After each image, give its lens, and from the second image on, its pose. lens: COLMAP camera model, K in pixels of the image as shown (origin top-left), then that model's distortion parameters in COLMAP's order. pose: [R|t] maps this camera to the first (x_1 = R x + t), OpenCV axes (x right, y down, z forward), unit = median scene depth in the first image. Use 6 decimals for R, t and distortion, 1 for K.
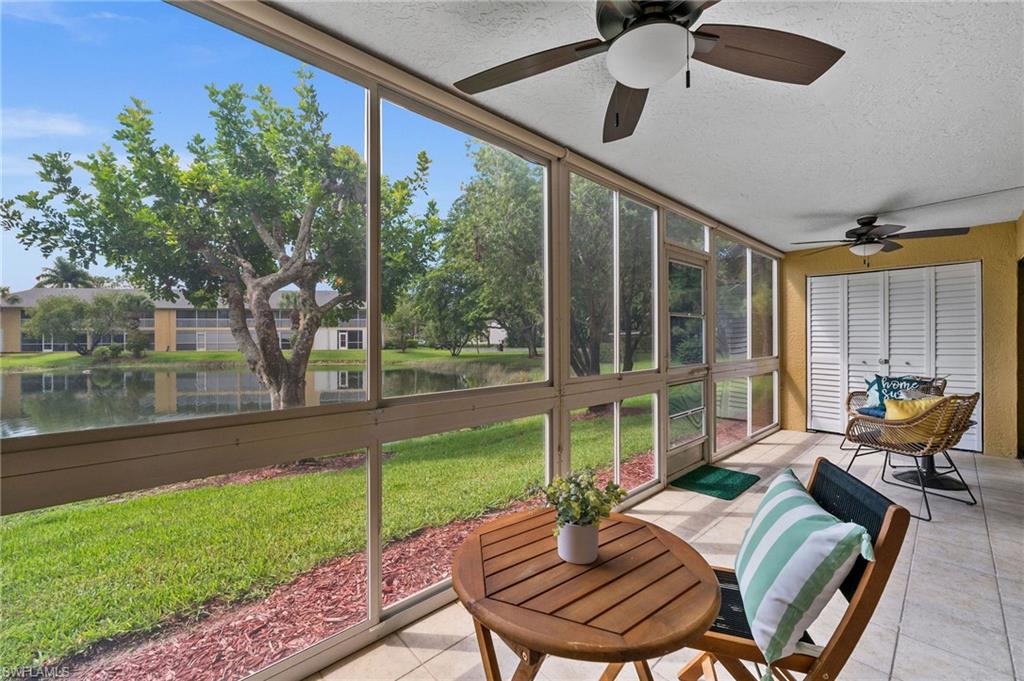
lens RADIAL K [[402.2, 0, 514.1], [0, 402.2, 335.5], [0, 0, 1]] dist [-0.000728, -0.000185]
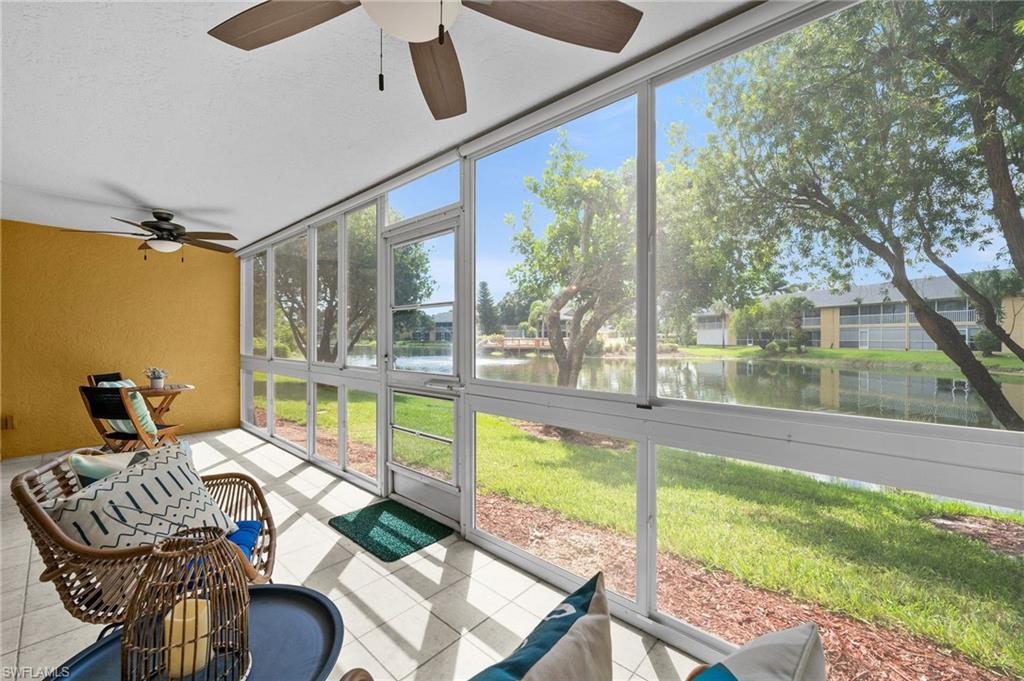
lens RADIAL K [[402.2, 0, 514.3], [0, 402.2, 344.7], [0, 0, 1]] dist [-0.000728, -0.000185]
pose [[0.098276, 0.021213, -0.994933, 0.105611], [0.008359, 0.999720, 0.022141, 0.000572], [0.995124, -0.010492, 0.098071, 0.096858]]
